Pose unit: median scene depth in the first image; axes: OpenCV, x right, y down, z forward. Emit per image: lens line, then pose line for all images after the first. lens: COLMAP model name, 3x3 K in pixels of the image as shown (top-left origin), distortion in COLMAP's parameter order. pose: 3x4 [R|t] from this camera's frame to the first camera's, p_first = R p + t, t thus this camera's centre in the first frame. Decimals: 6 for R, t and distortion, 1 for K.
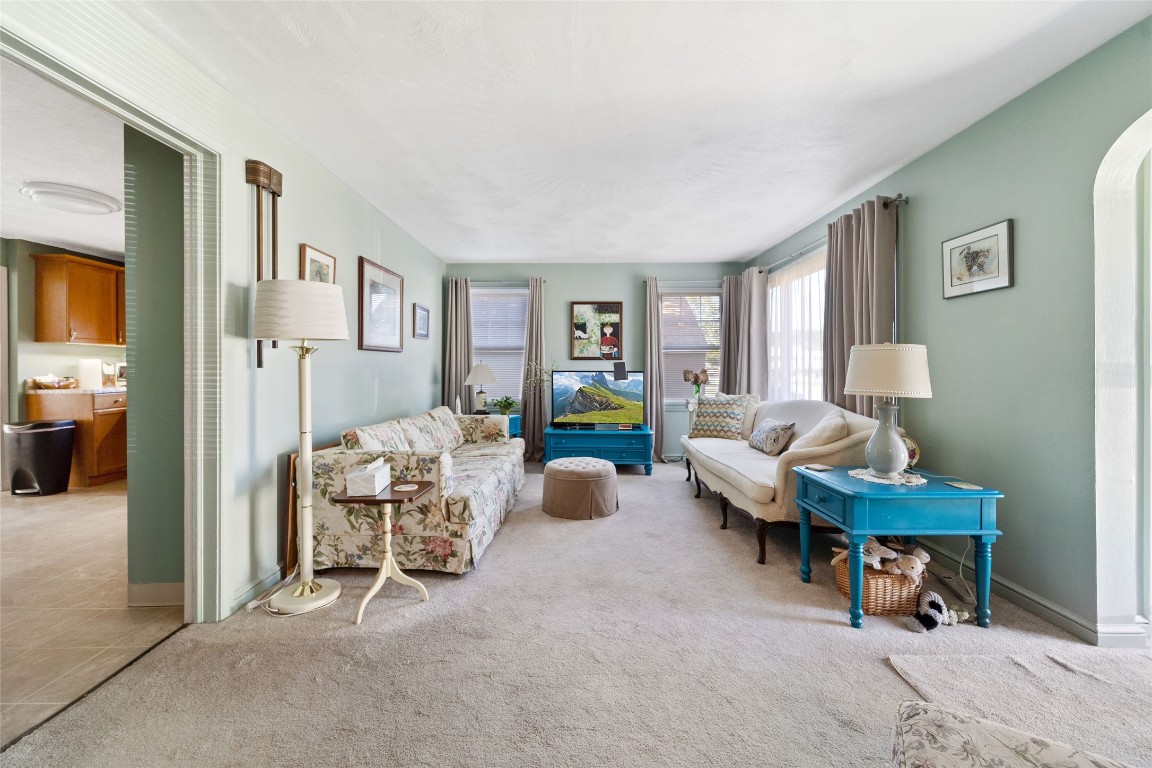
lens RADIAL K [[473.6, 0, 578.0], [0, 473.6, 361.1], [0, 0, 1]] dist [0.002230, 0.000308]
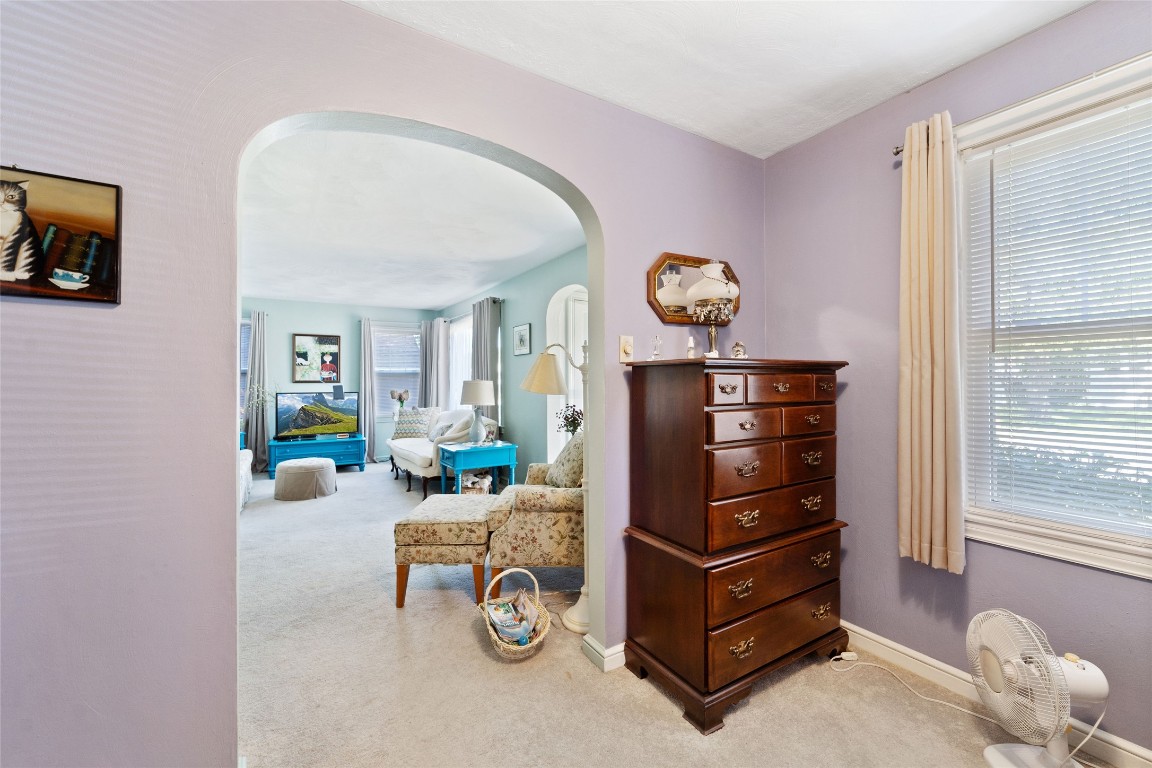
lens RADIAL K [[449.1, 0, 532.5], [0, 449.1, 378.2], [0, 0, 1]] dist [0.000761, 0.000054]
pose [[0.880350, -0.001535, 0.474322, -0.024426], [0.002161, 0.999997, -0.000775, -0.015115], [-0.474319, 0.001708, 0.880351, -0.310186]]
